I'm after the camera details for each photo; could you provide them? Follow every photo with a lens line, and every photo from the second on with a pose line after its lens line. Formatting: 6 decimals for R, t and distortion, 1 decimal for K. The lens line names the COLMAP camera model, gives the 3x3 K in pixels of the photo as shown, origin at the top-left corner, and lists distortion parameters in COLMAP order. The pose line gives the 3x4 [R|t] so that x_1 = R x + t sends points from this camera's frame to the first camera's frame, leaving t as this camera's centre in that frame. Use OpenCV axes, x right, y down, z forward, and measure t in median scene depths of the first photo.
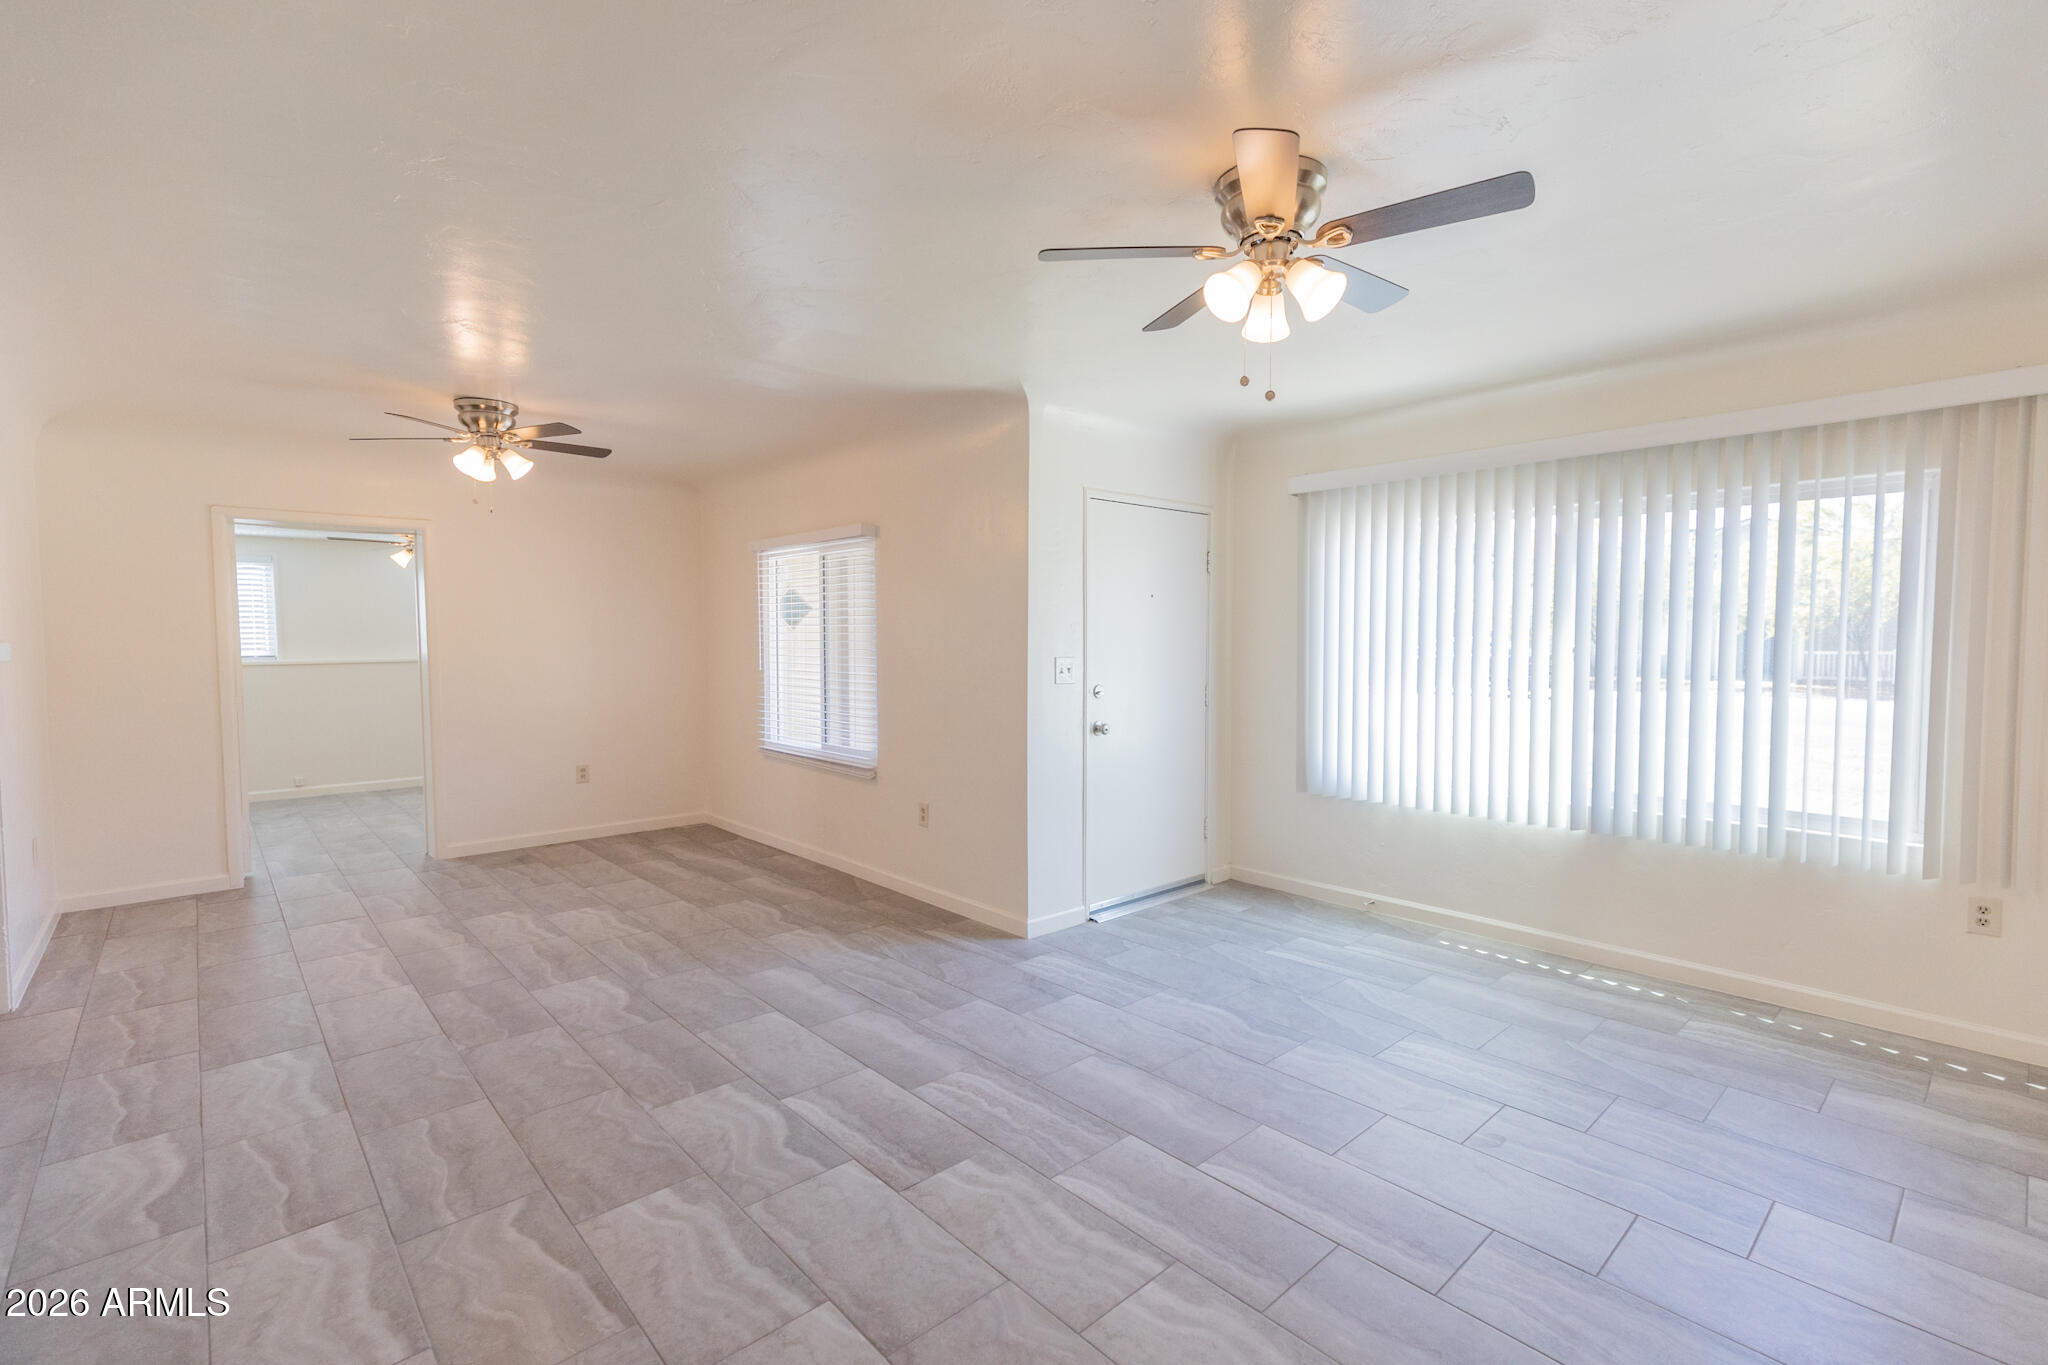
lens RADIAL K [[926.7, 0, 1035.7], [0, 926.7, 688.0], [0, 0, 1]] dist [0.005507, -0.000516]
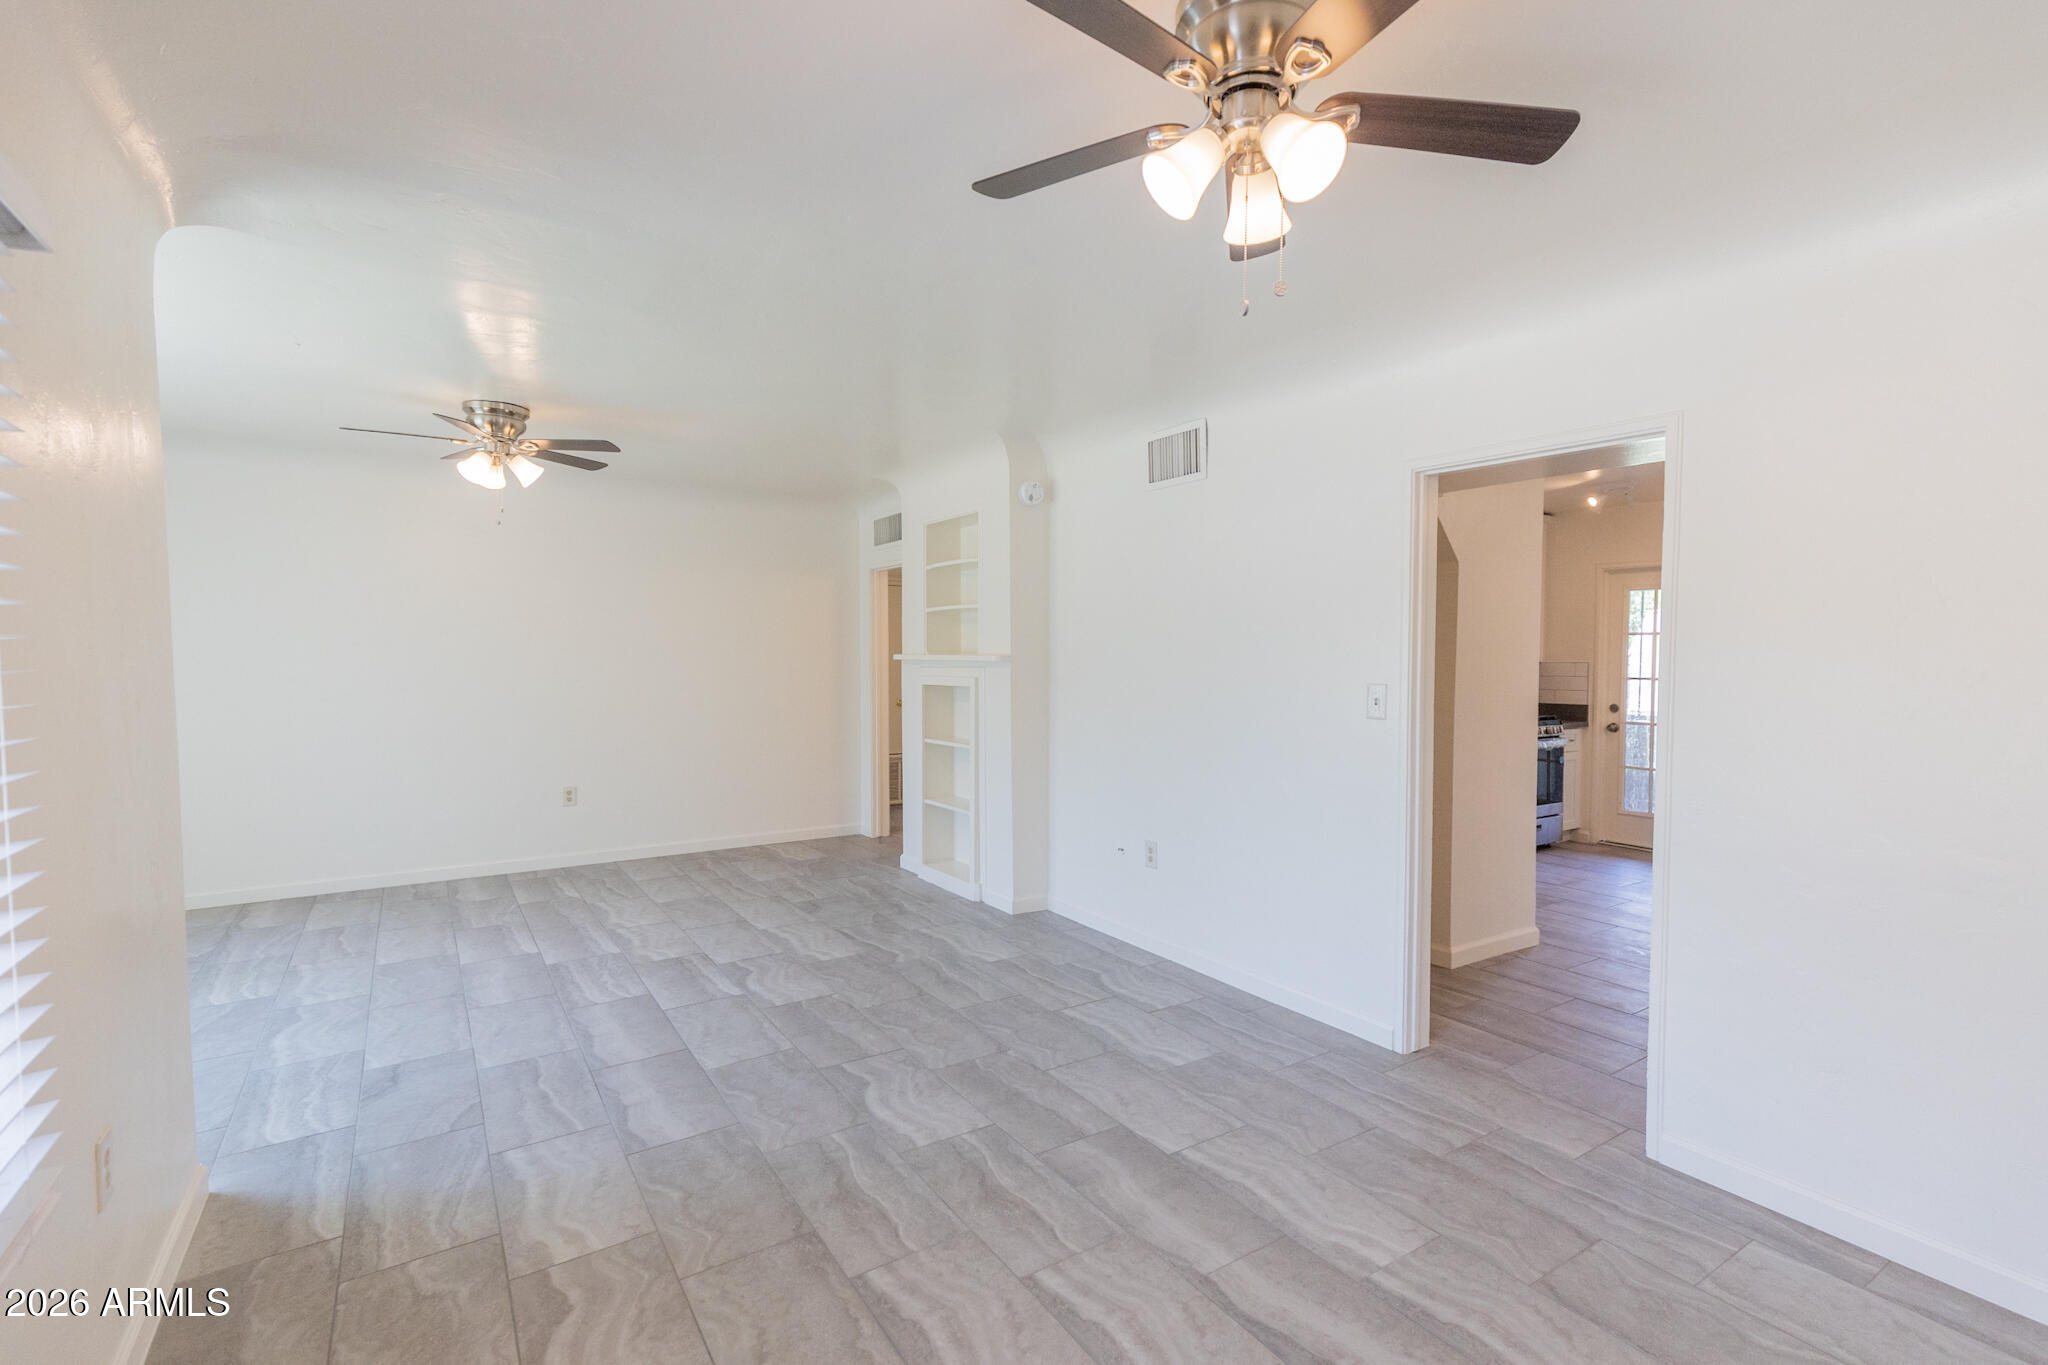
lens RADIAL K [[926.7, 0, 1027.3], [0, 926.7, 690.0], [0, 0, 1]] dist [0.005507, -0.000516]
pose [[-0.986577, -0.008282, 0.163084, -0.808946], [0.007443, 0.995394, 0.095574, -0.113767], [-0.163125, 0.095505, -0.981972, 1.990304]]
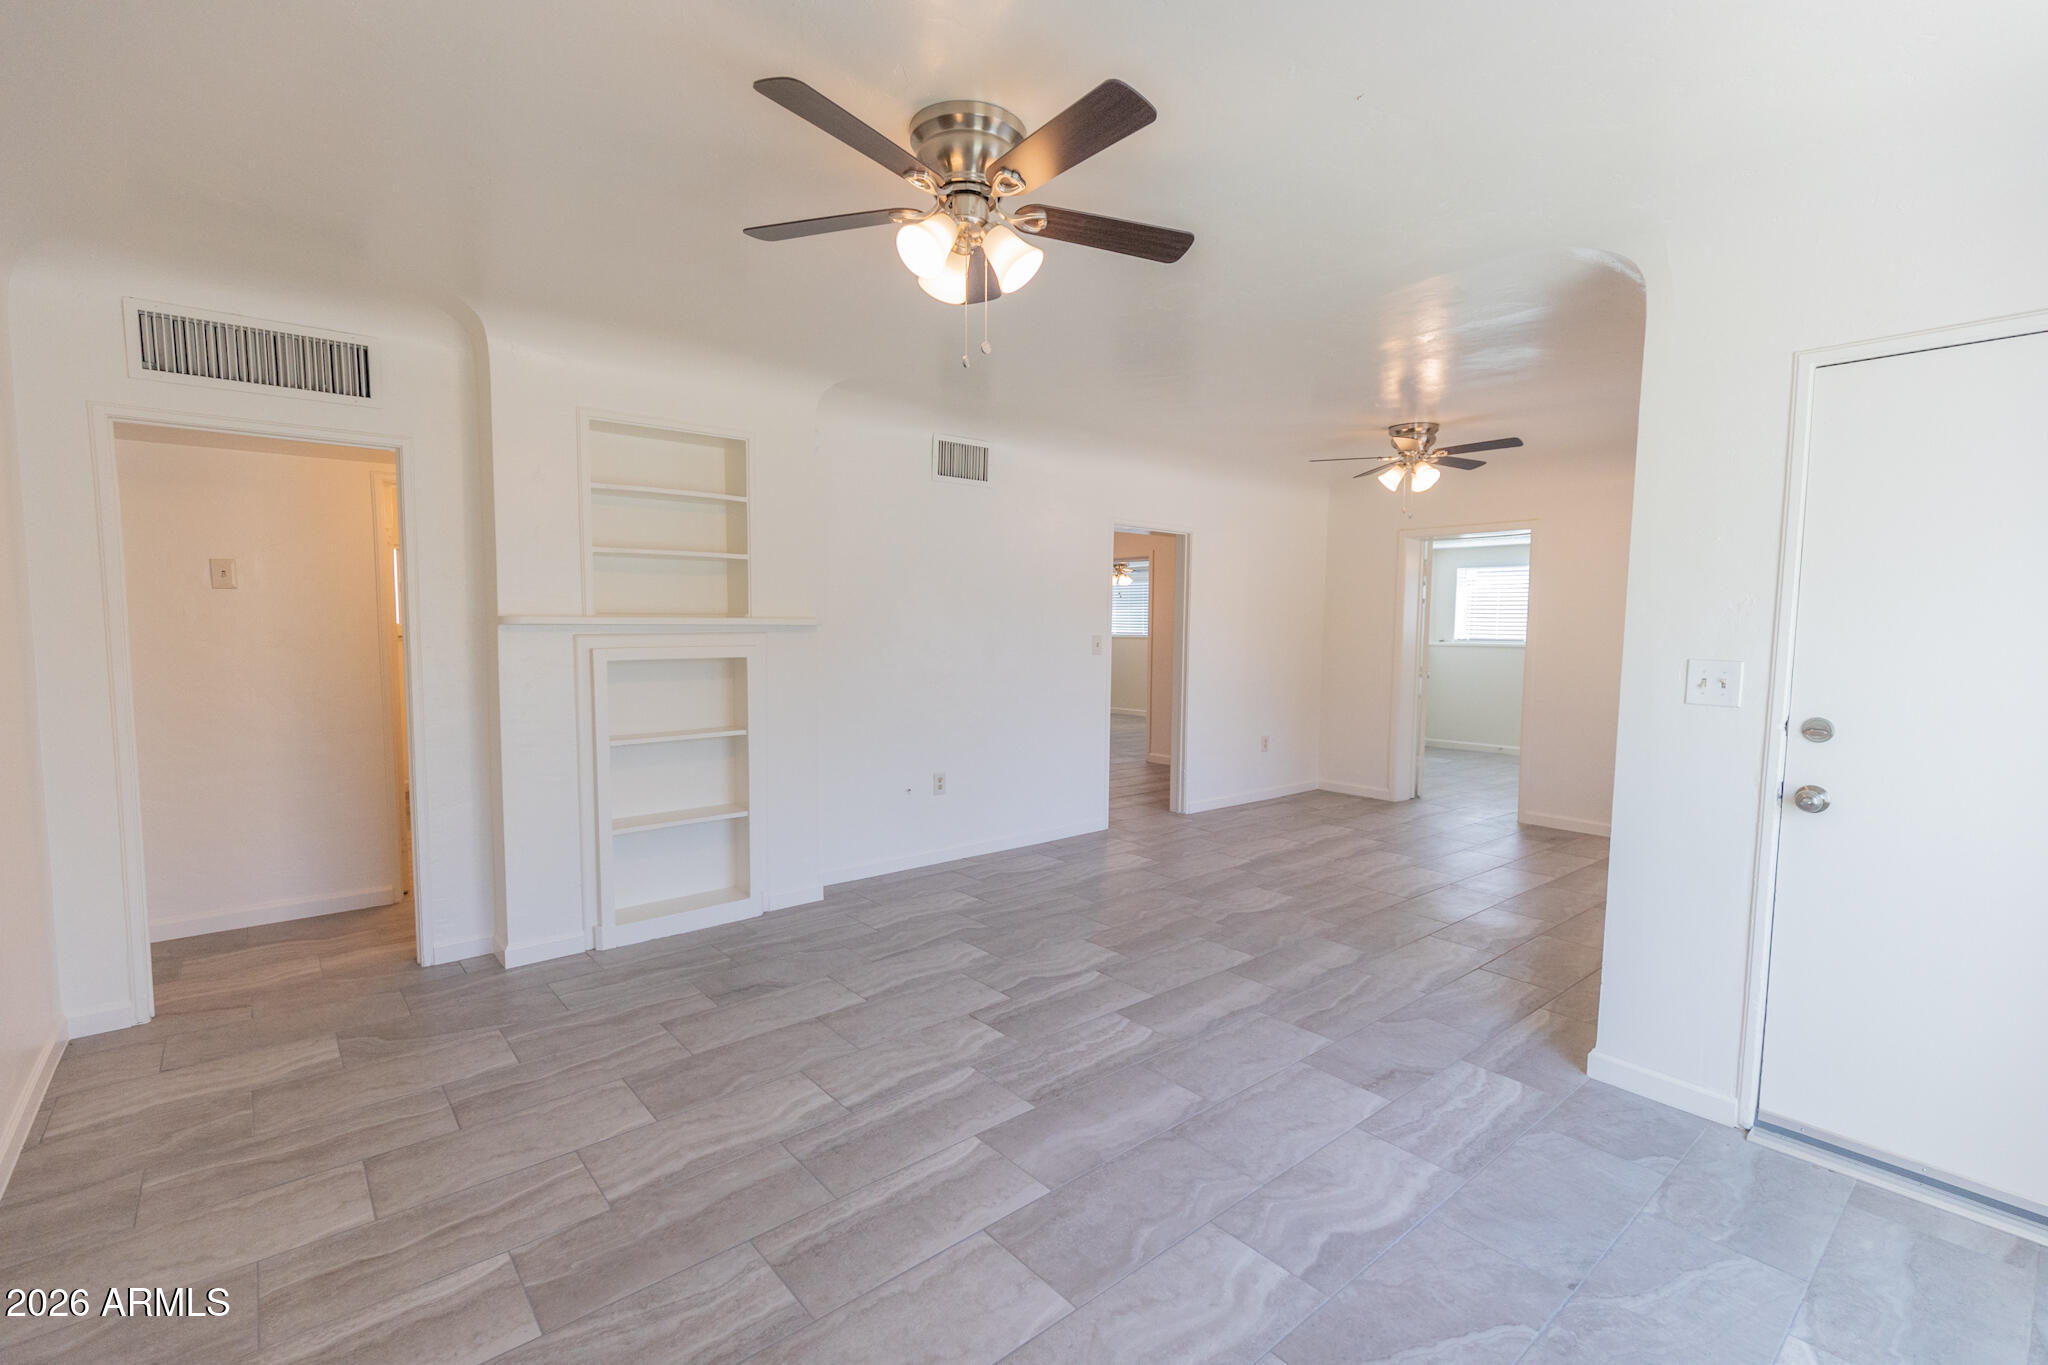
lens RADIAL K [[926.7, 0, 1042.8], [0, 926.7, 677.5], [0, 0, 1]] dist [0.005507, -0.000516]
pose [[-0.040565, 0.063515, -0.997156, 0.908791], [-0.063751, 0.995780, 0.066021, -0.048559], [0.997141, 0.066248, -0.036344, 0.844450]]
